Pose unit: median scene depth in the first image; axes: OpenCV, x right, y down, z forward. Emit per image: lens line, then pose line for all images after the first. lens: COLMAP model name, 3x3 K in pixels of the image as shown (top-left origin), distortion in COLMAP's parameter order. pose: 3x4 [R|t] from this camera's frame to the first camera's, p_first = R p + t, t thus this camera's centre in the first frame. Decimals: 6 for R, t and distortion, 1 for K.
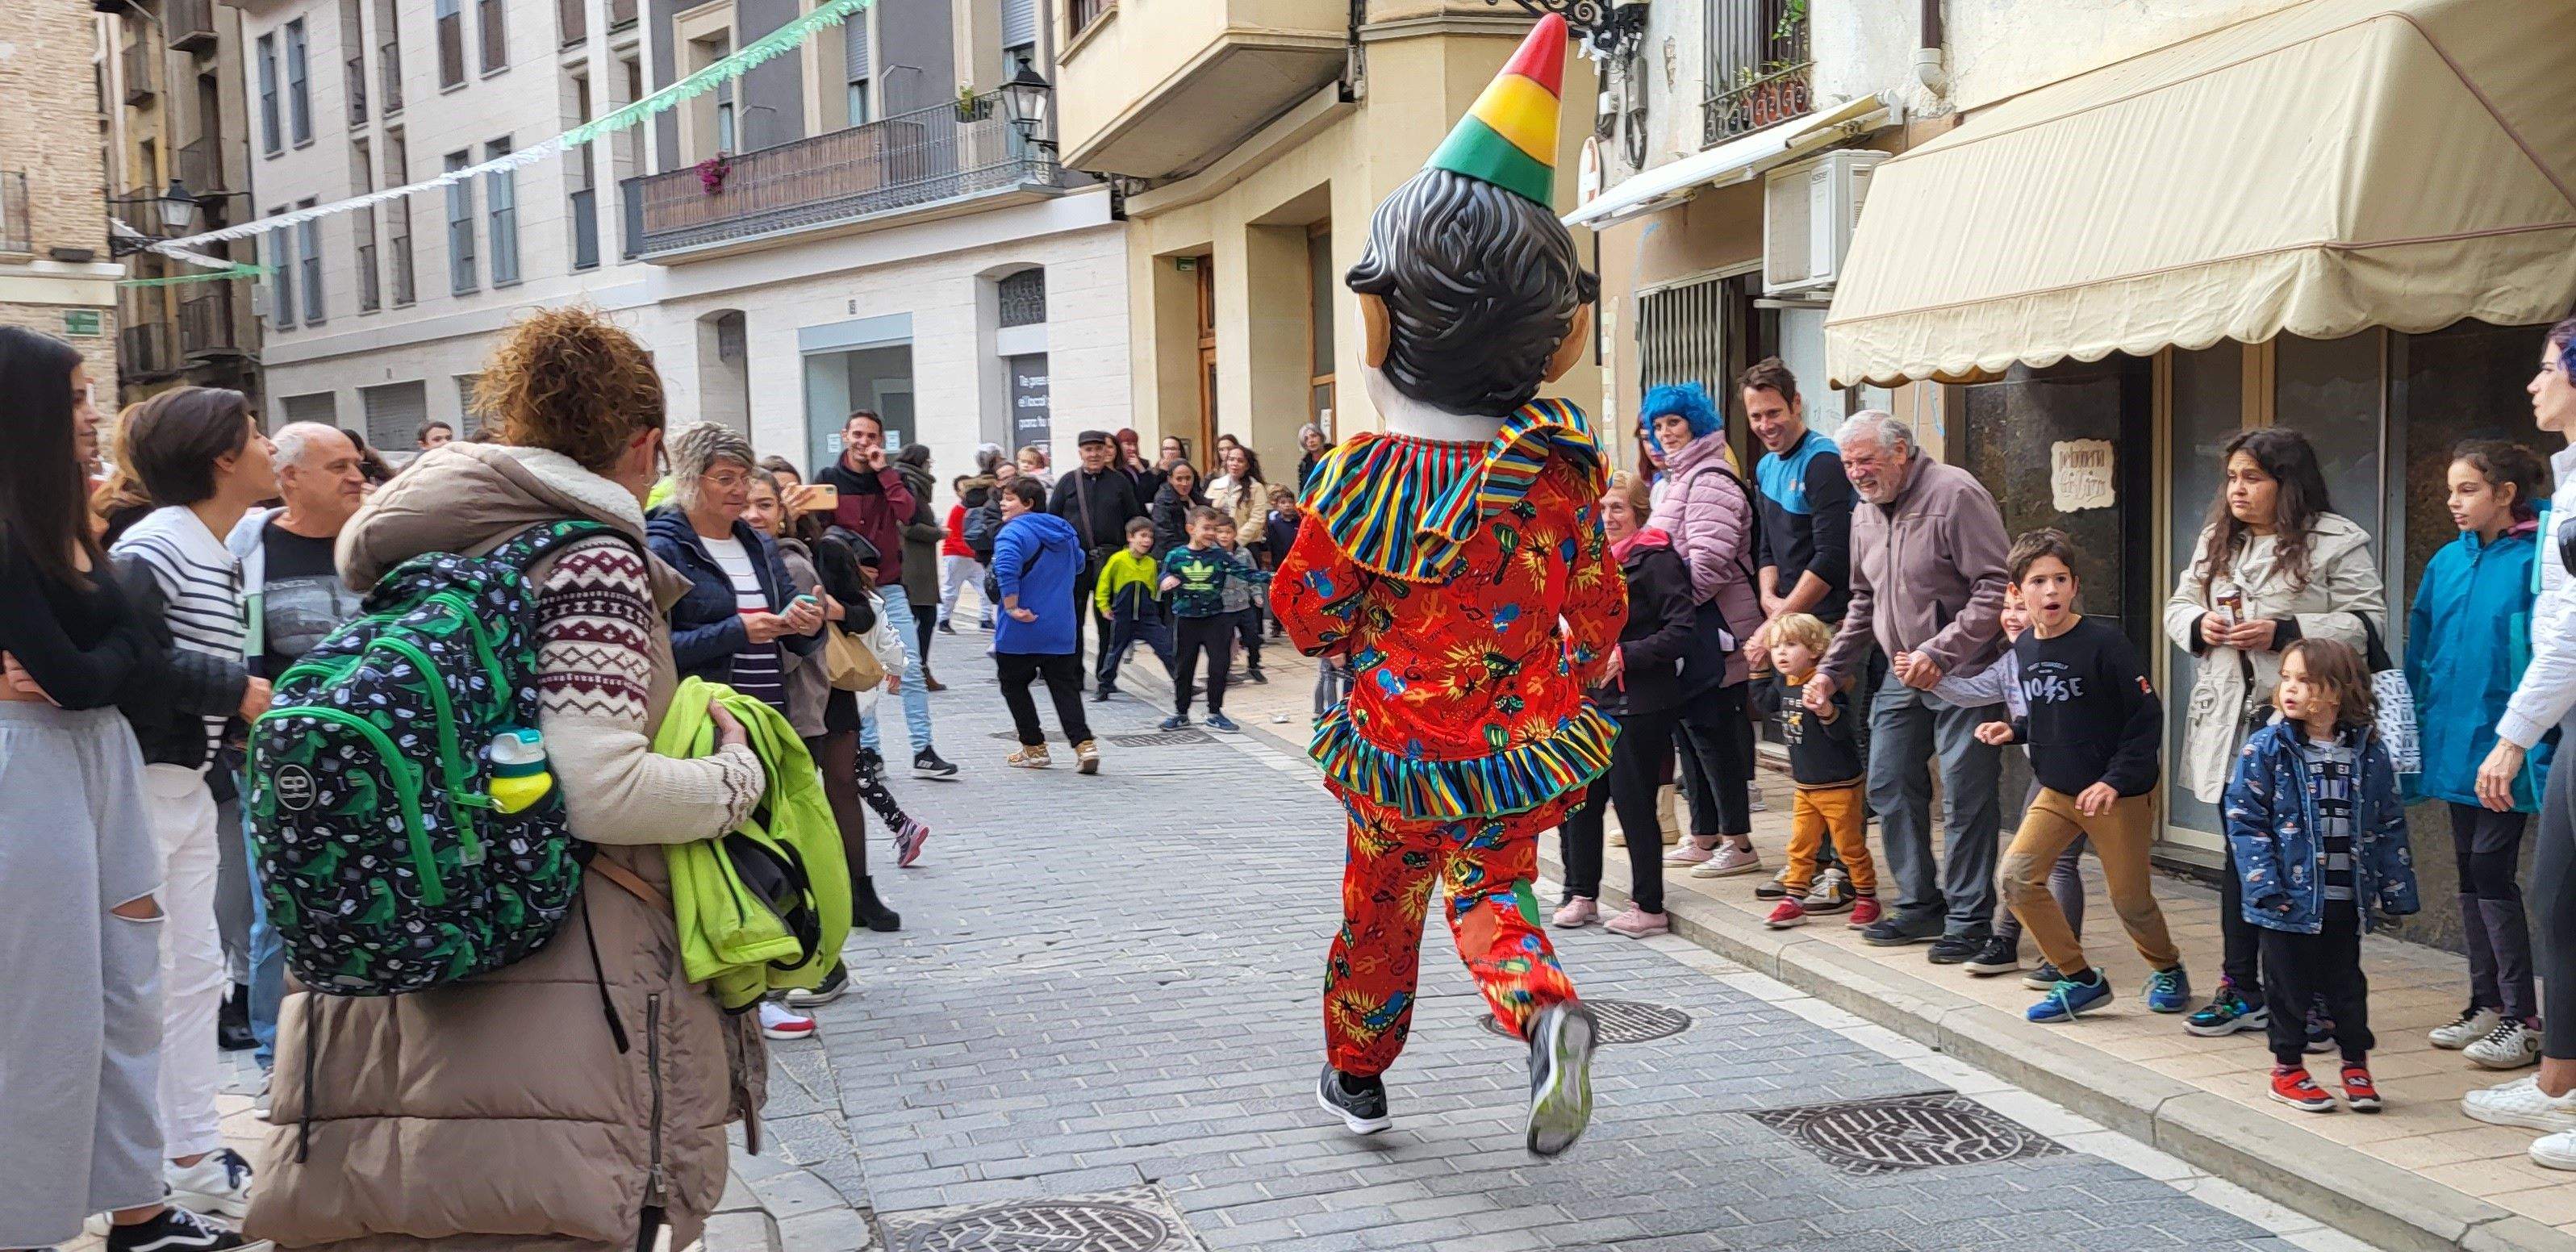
lens RADIAL K [[2535.5, 0, 1593.0], [0, 2535.5, 795.5], [0, 0, 1]] dist [0.049013, -0.039383]
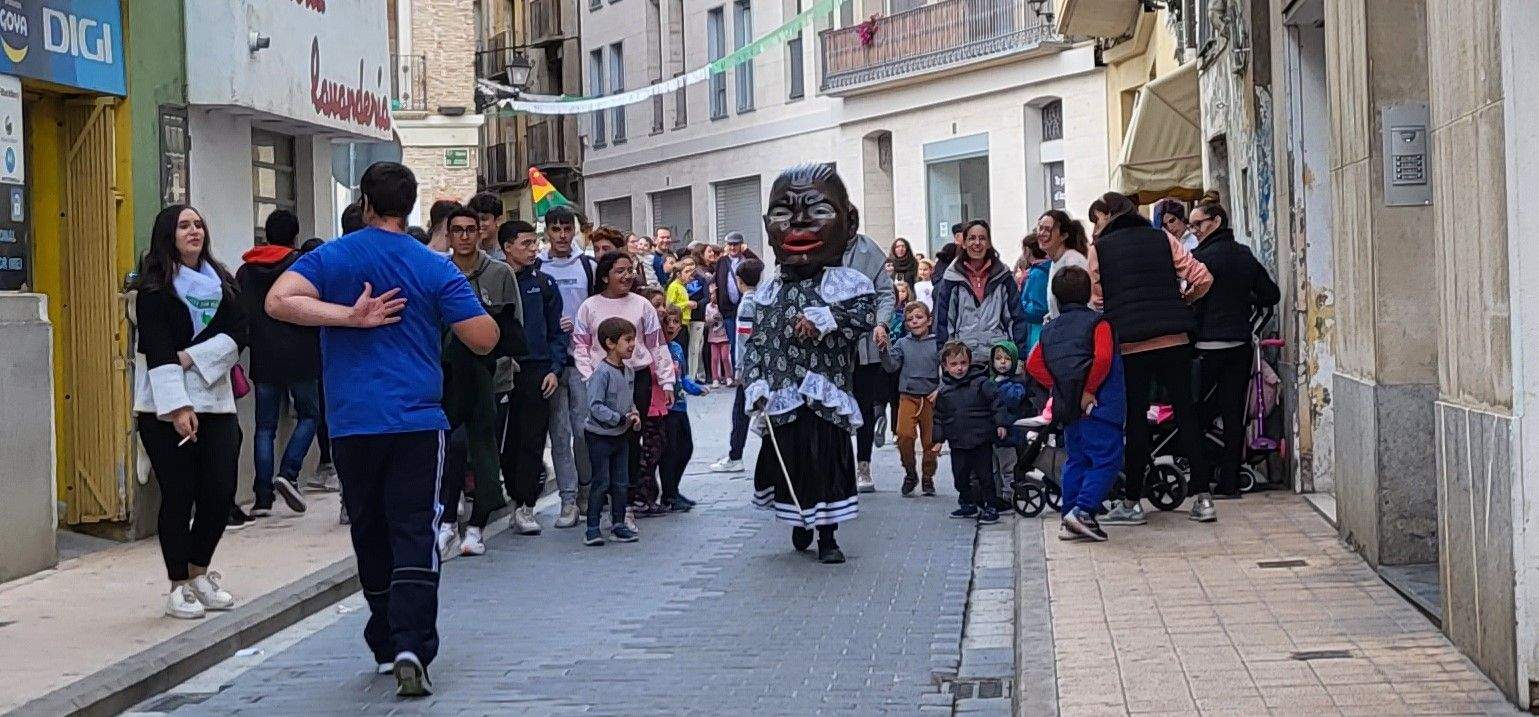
lens RADIAL K [[3155.7, 0, 862.2], [0, 3155.7, 354.4], [0, 0, 1]] dist [0.029716, 0.006850]
pose [[0.921108, -0.010340, -0.389169, 0.327532], [-0.024989, 0.996015, -0.085609, 0.073373], [0.388503, 0.088580, 0.917180, -0.556931]]
